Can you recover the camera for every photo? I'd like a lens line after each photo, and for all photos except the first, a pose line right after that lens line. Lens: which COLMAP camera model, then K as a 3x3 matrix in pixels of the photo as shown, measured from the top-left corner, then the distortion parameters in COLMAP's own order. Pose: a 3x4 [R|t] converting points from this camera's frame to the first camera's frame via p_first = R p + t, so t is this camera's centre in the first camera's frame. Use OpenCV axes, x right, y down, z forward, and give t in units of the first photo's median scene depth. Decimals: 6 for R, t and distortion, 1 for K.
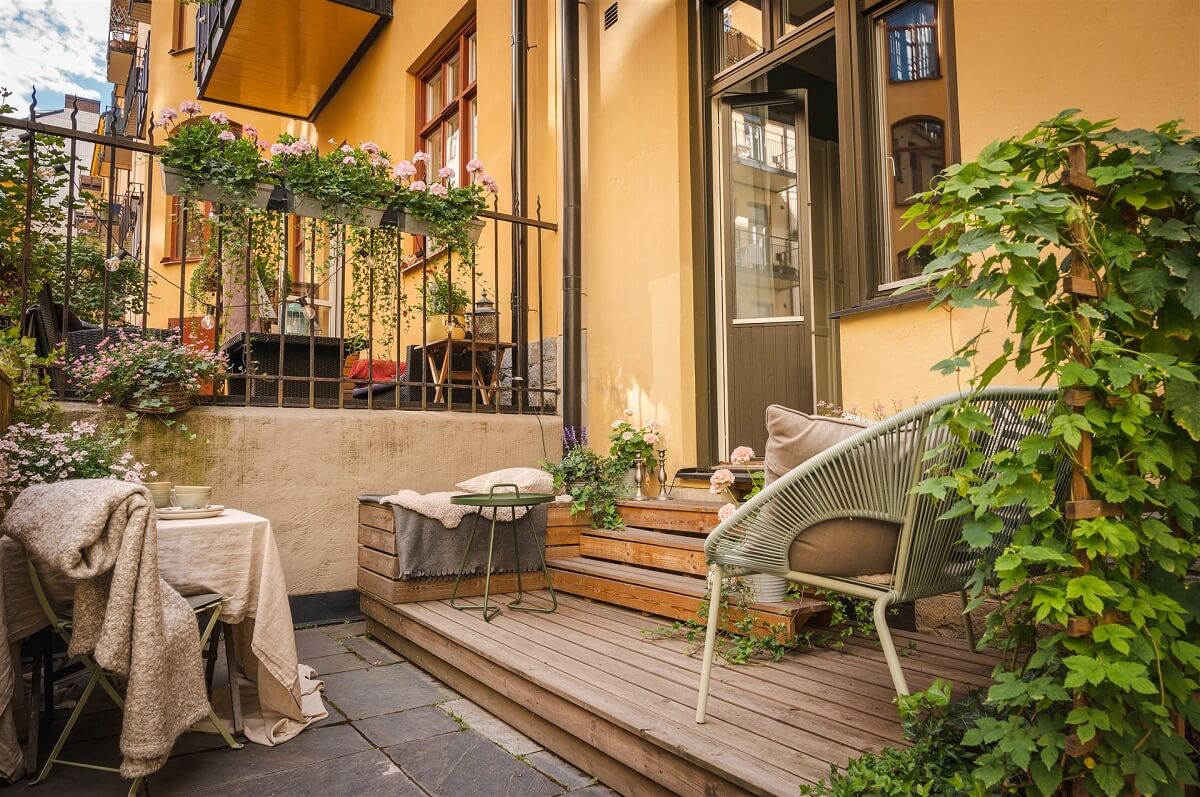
lens RADIAL K [[795.7, 0, 600.0], [0, 795.7, 397.4], [0, 0, 1]] dist [-0.006078, 0.002717]
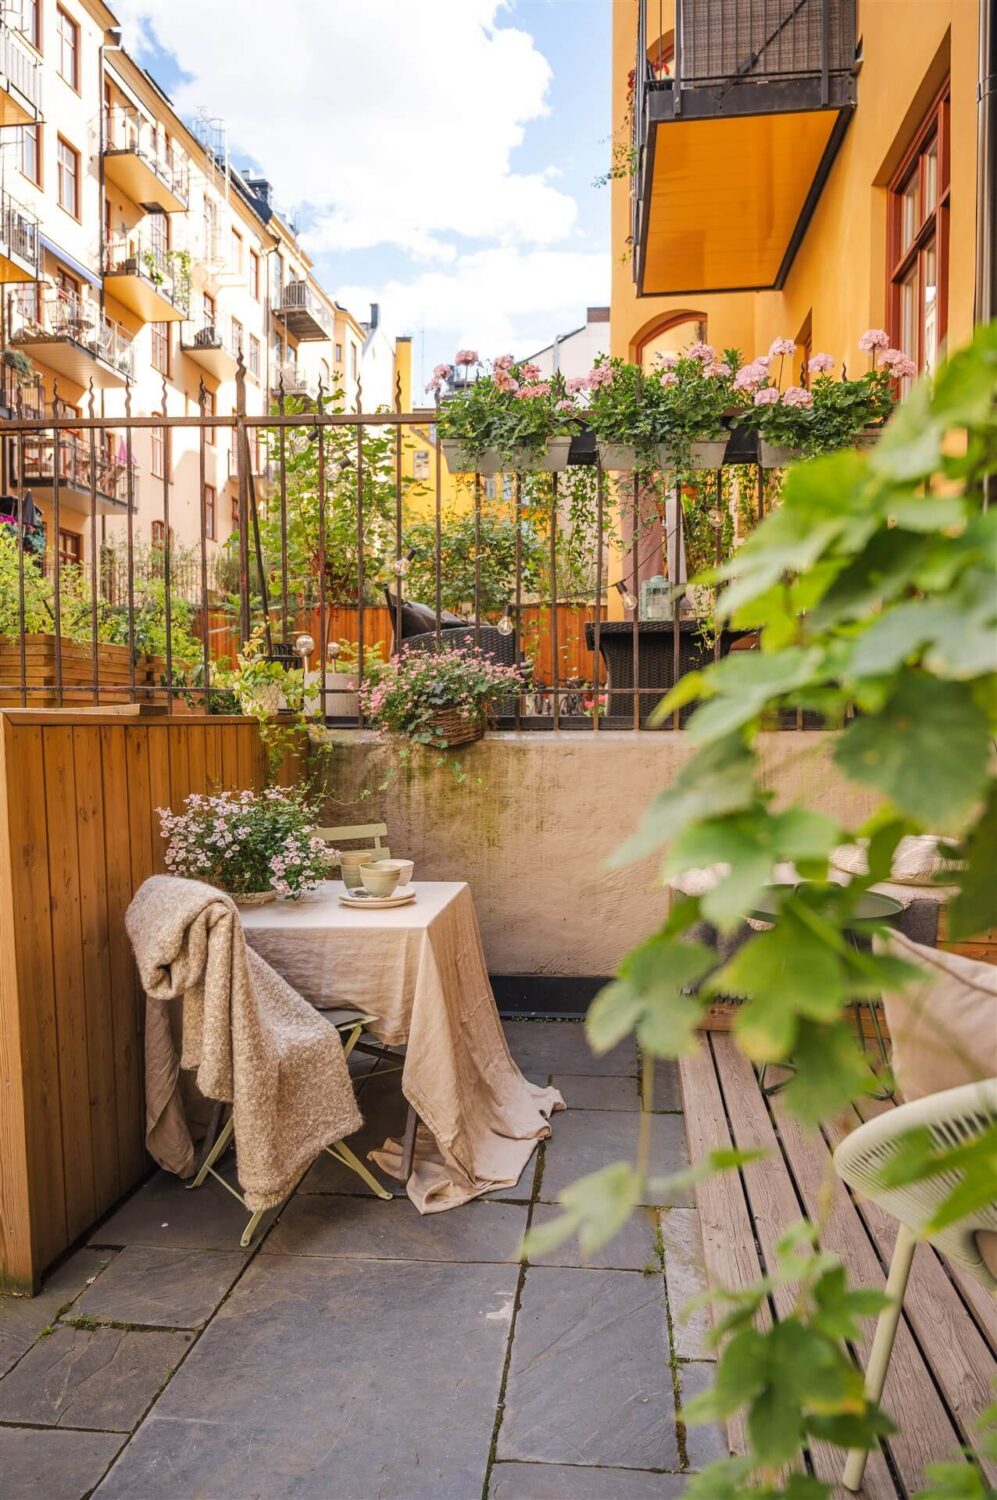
lens RADIAL K [[1043.7, 0, 501.4], [0, 1043.7, 749.7], [0, 0, 1]] dist [-0.000225, -0.006413]
pose [[0.762106, 0.030109, -0.646752, 0.224368], [0.039491, 0.994896, 0.092852, -0.083041], [0.646247, -0.096304, 0.757028, 0.230667]]
